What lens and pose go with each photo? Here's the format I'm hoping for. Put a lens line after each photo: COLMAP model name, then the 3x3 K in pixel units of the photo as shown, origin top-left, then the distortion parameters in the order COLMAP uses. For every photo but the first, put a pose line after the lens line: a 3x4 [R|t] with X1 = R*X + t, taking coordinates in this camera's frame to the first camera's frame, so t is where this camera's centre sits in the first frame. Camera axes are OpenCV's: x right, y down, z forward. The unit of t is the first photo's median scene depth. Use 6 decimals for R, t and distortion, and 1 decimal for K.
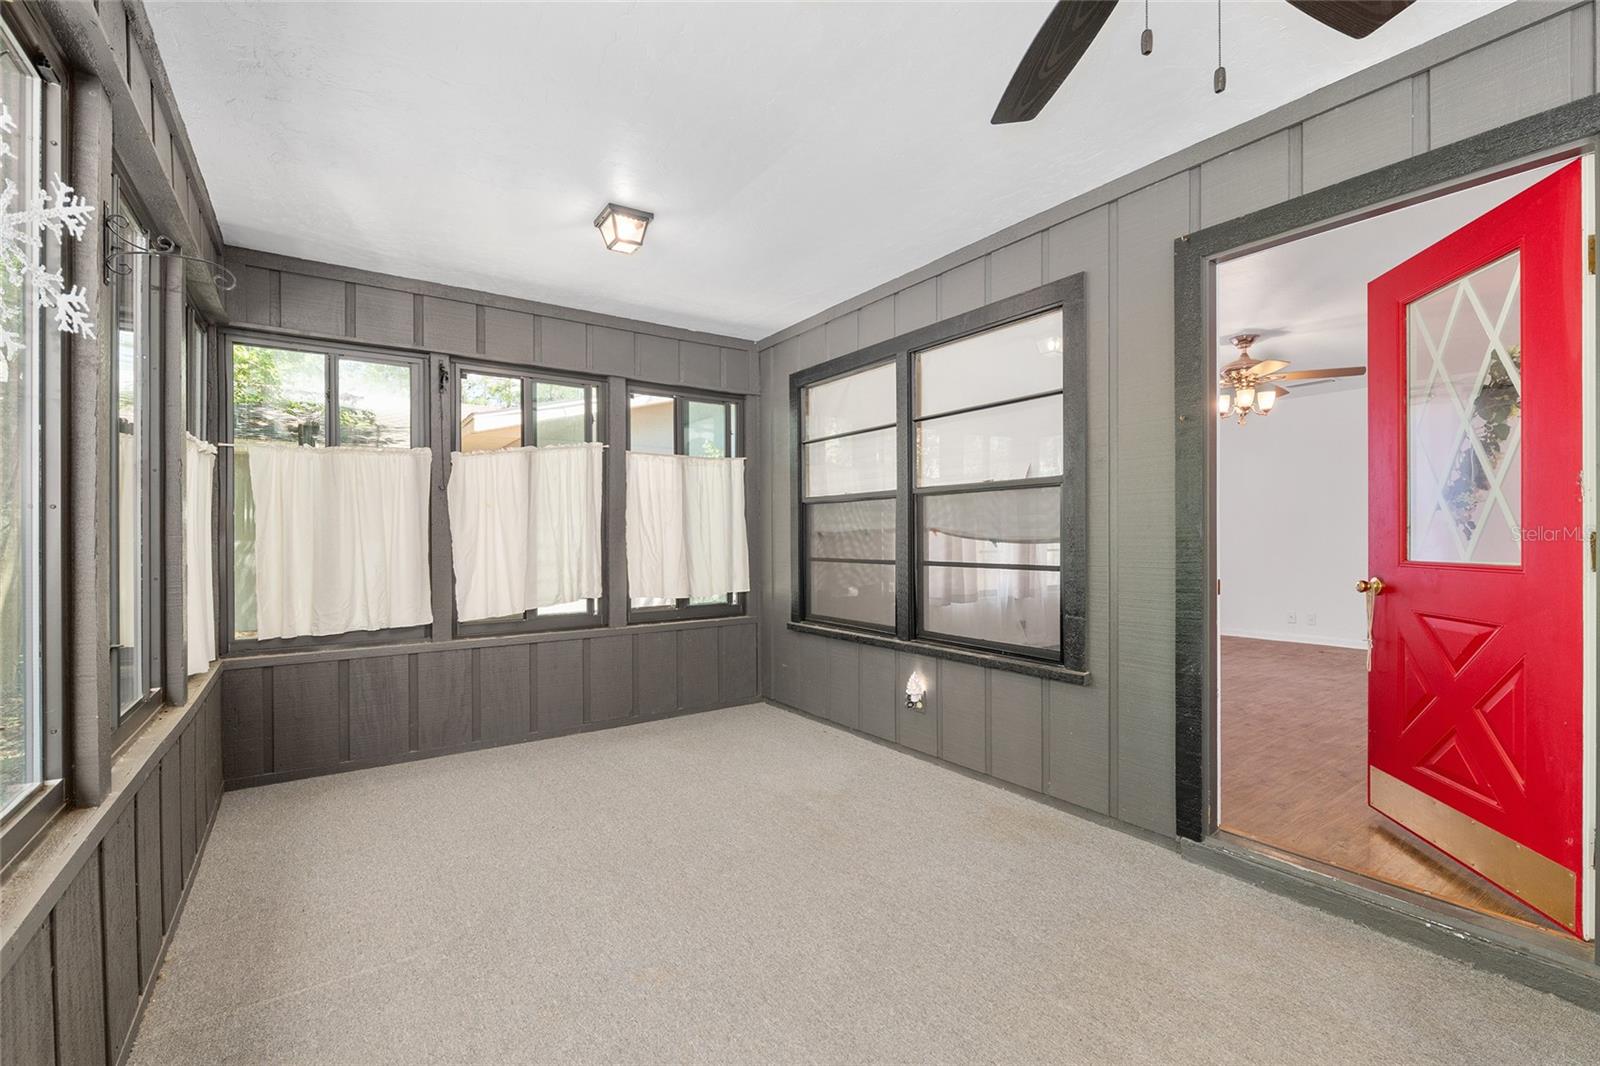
lens RADIAL K [[689.3, 0, 795.2], [0, 689.3, 531.4], [0, 0, 1]] dist [-0.007251, -0.000246]
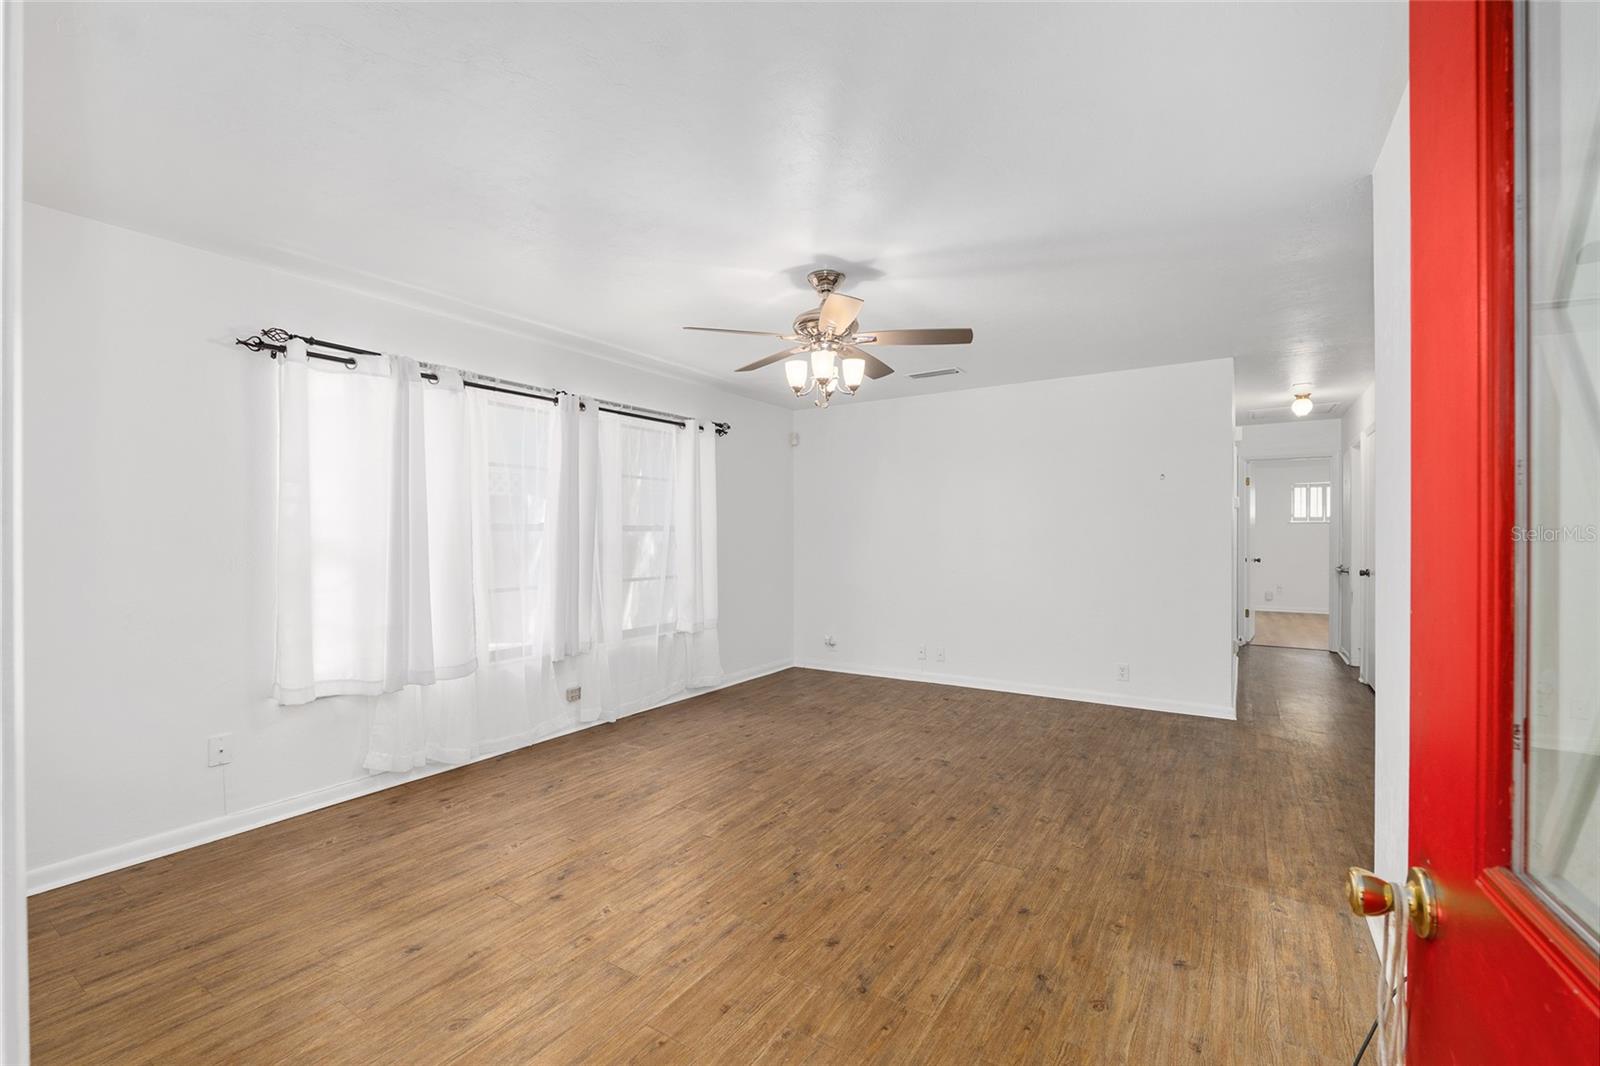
lens RADIAL K [[689.3, 0, 787.5], [0, 689.3, 533.1], [0, 0, 1]] dist [-0.007251, -0.000246]
pose [[0.928021, 0.005687, 0.372484, 0.373950], [-0.002629, 0.999959, -0.008715, -0.026947], [-0.372518, 0.007108, 0.927998, 0.397895]]
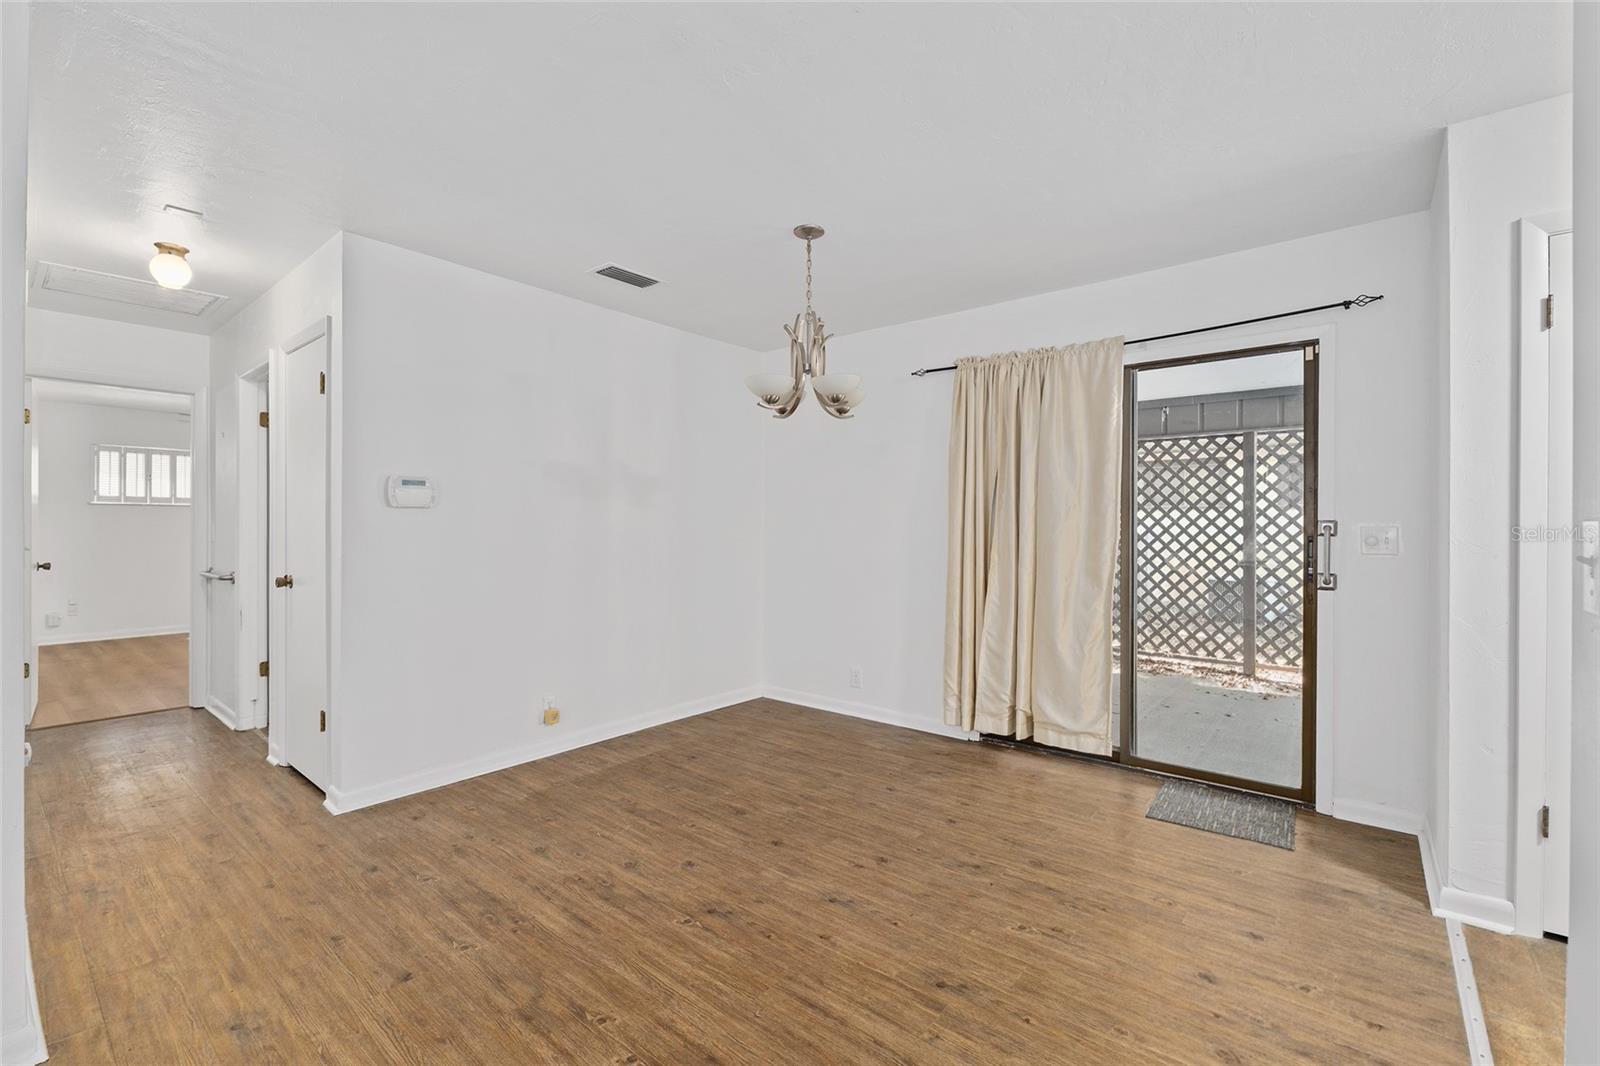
lens RADIAL K [[689.3, 0, 797.0], [0, 689.3, 528.4], [0, 0, 1]] dist [-0.007251, -0.000246]
pose [[-0.267929, 0.003153, 0.963434, 0.639349], [0.005030, 0.999986, -0.001874, -0.024873], [-0.963426, 0.004343, -0.267941, 0.596557]]
